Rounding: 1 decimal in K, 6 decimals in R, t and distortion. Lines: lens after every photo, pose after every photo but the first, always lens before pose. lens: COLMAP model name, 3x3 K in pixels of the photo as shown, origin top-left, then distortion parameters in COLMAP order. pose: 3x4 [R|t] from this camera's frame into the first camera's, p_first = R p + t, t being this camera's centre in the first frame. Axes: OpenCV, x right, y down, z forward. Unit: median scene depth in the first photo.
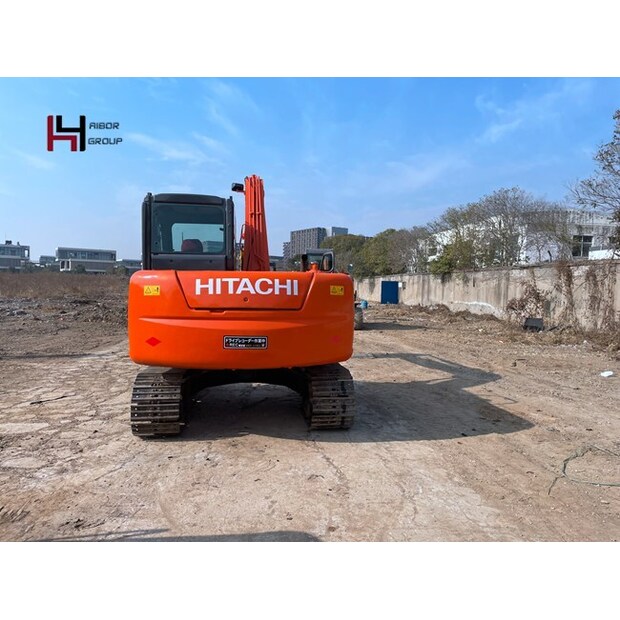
lens RADIAL K [[467.9, 0, 308.1], [0, 467.9, 304.6], [0, 0, 1]] dist [0.085535, -0.102724]
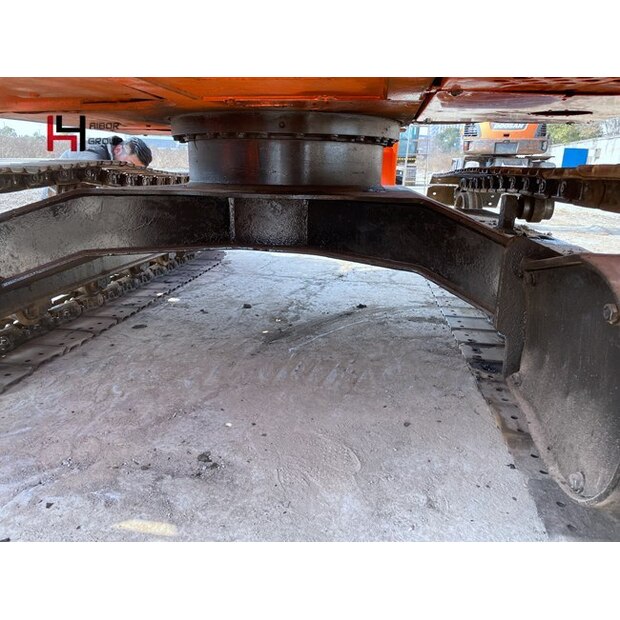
lens RADIAL K [[467.9, 0, 305.7], [0, 467.9, 303.9], [0, 0, 1]] dist [0.085535, -0.102724]
pose [[0.956756, 0.085981, -0.277893, -0.046963], [-0.018872, 0.971653, 0.235658, 0.173169], [0.290277, -0.220223, 0.931258, 0.988101]]
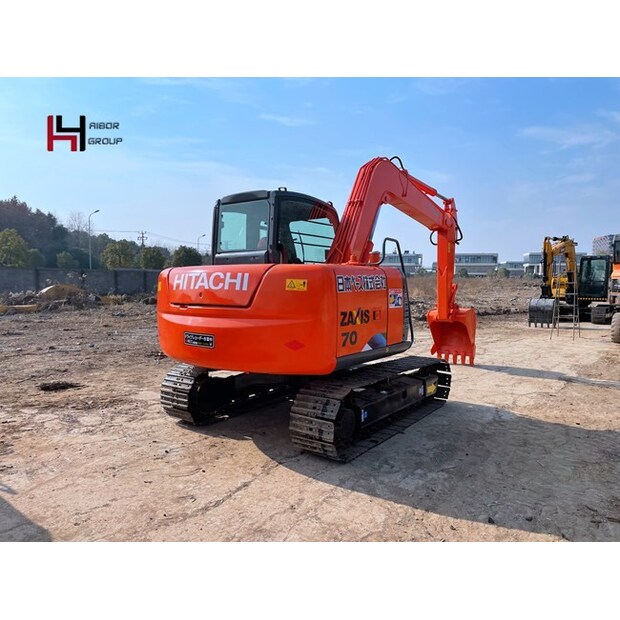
lens RADIAL K [[467.9, 0, 306.7], [0, 467.9, 309.4], [0, 0, 1]] dist [0.085535, -0.102724]
pose [[0.709868, 0.023724, -0.703935, 0.681812], [-0.020331, 0.999706, 0.013189, 0.001517], [0.704041, 0.004949, 0.710142, 0.466345]]
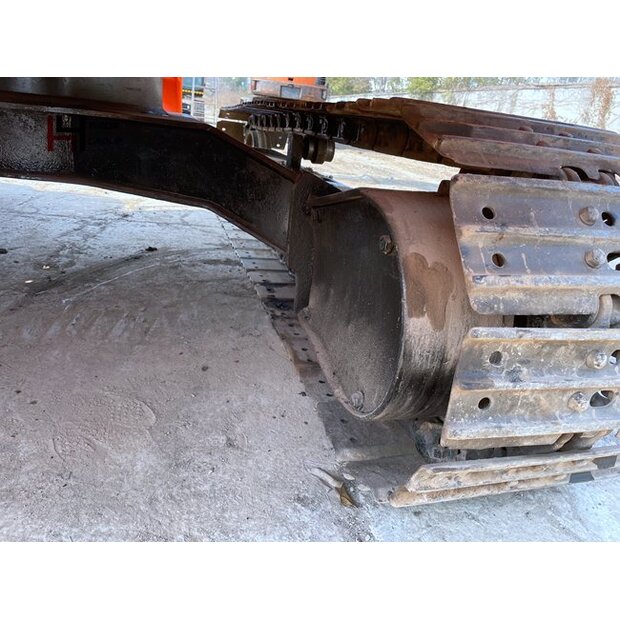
lens RADIAL K [[467.9, 0, 310.2], [0, 467.9, 316.0], [0, 0, 1]] dist [0.085535, -0.102724]
pose [[0.986402, 0.047332, 0.157386, -0.045418], [-0.099596, 0.933915, 0.343342, 0.179935], [-0.130734, -0.354348, 0.925930, 1.002179]]
